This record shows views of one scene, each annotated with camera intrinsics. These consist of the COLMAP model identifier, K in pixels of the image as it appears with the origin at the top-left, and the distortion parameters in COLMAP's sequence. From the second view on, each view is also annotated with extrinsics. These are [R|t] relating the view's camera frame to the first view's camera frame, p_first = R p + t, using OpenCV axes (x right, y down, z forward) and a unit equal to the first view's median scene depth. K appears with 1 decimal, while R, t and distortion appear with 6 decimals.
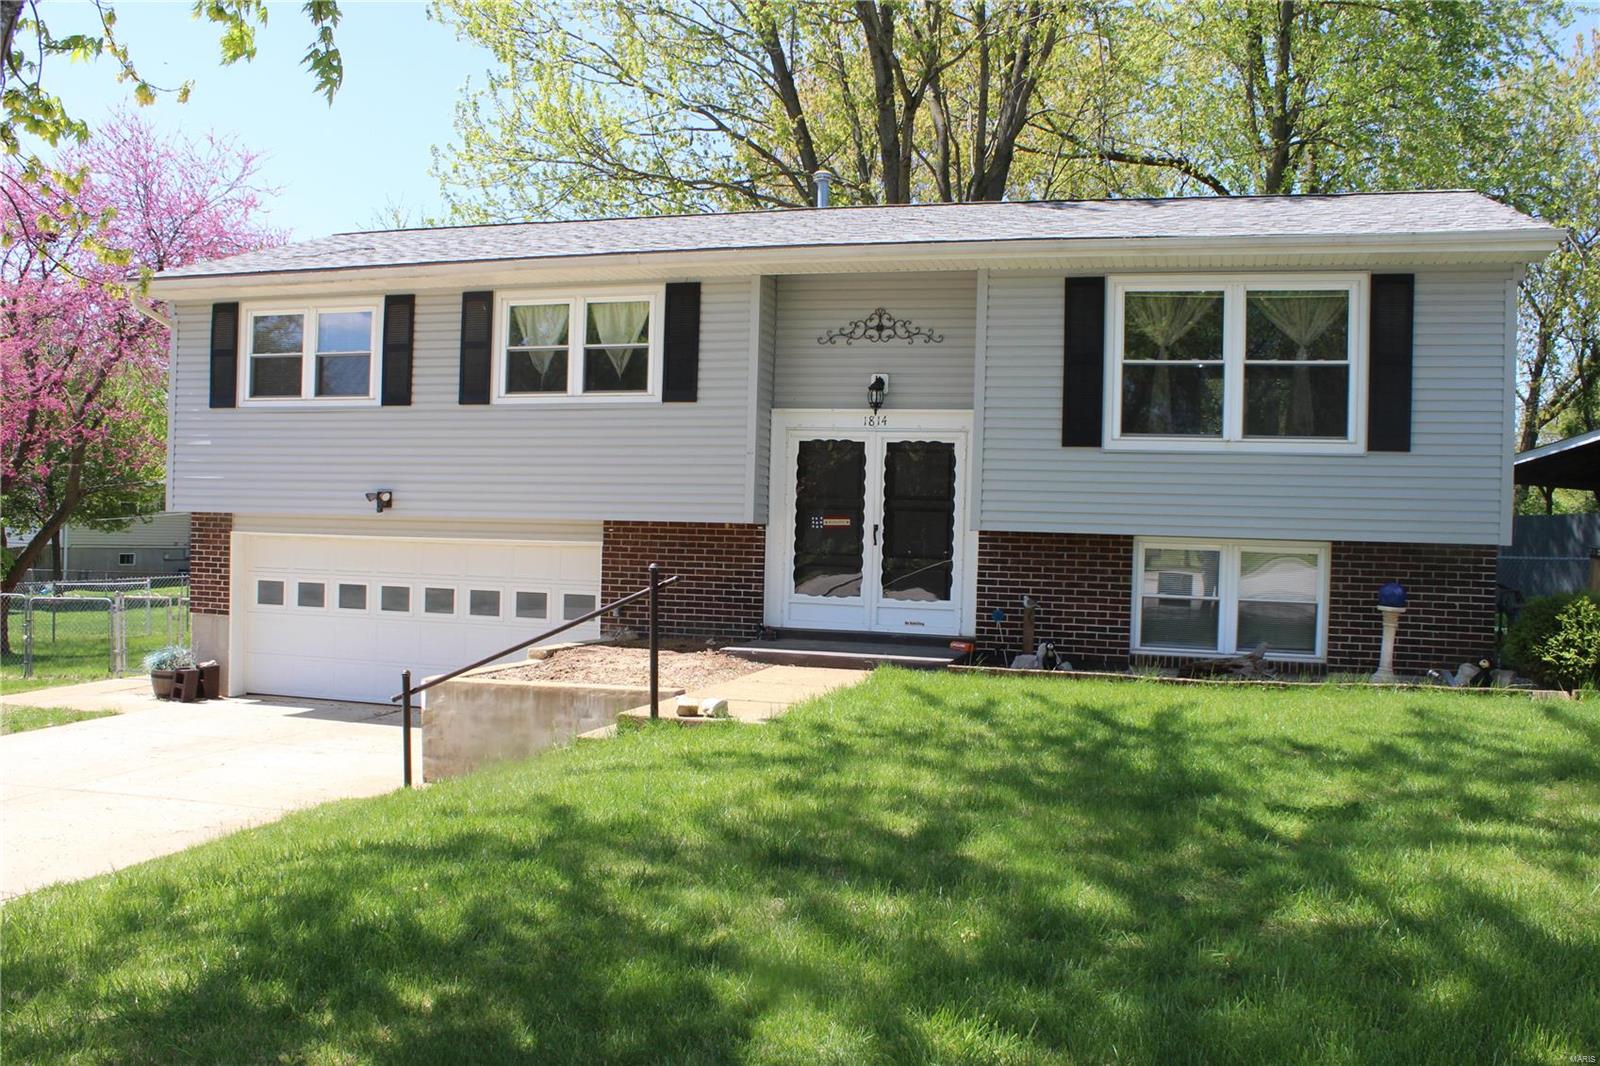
lens RADIAL K [[1334.7, 0, 806.0], [0, 1334.7, 557.8], [0, 0, 1]] dist [-0.162918, 0.151030]
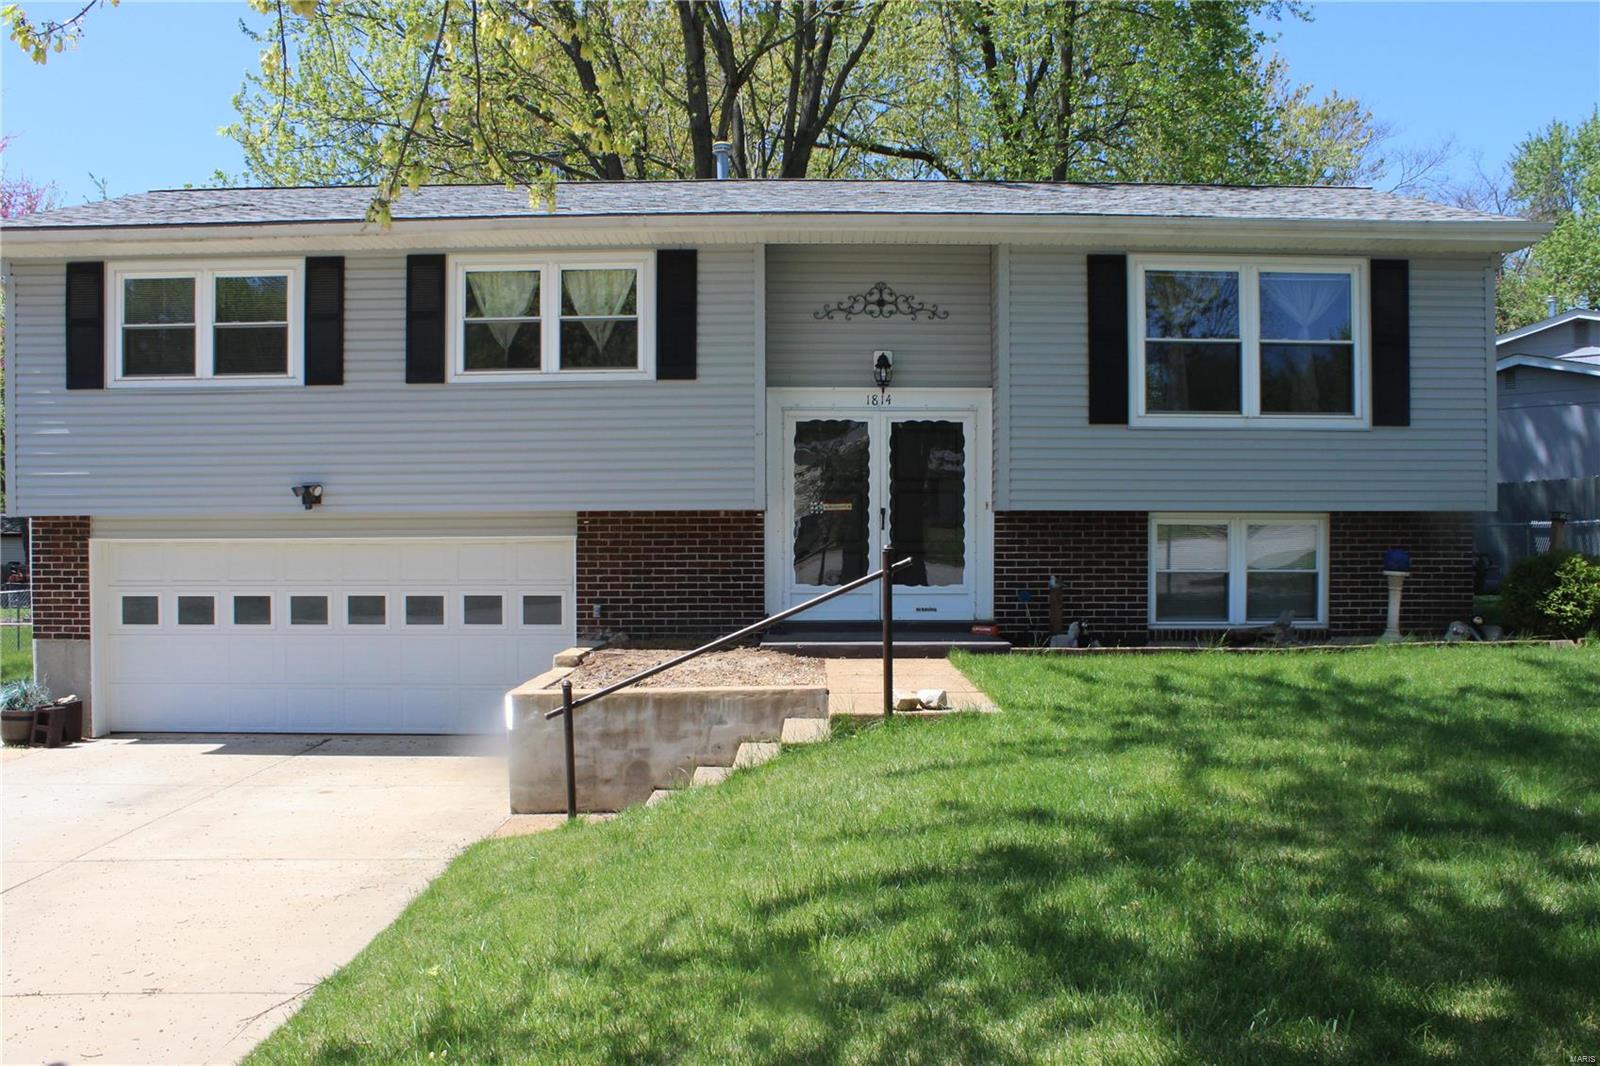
lens RADIAL K [[1353.4, 0, 798.9], [0, 1353.4, 566.9], [0, 0, 1]] dist [-0.170880, 0.158835]
pose [[0.959906, -0.035340, 0.278086, -0.278014], [0.033891, 0.999375, 0.010017, 0.005504], [-0.278266, -0.000191, 0.960504, 0.085177]]
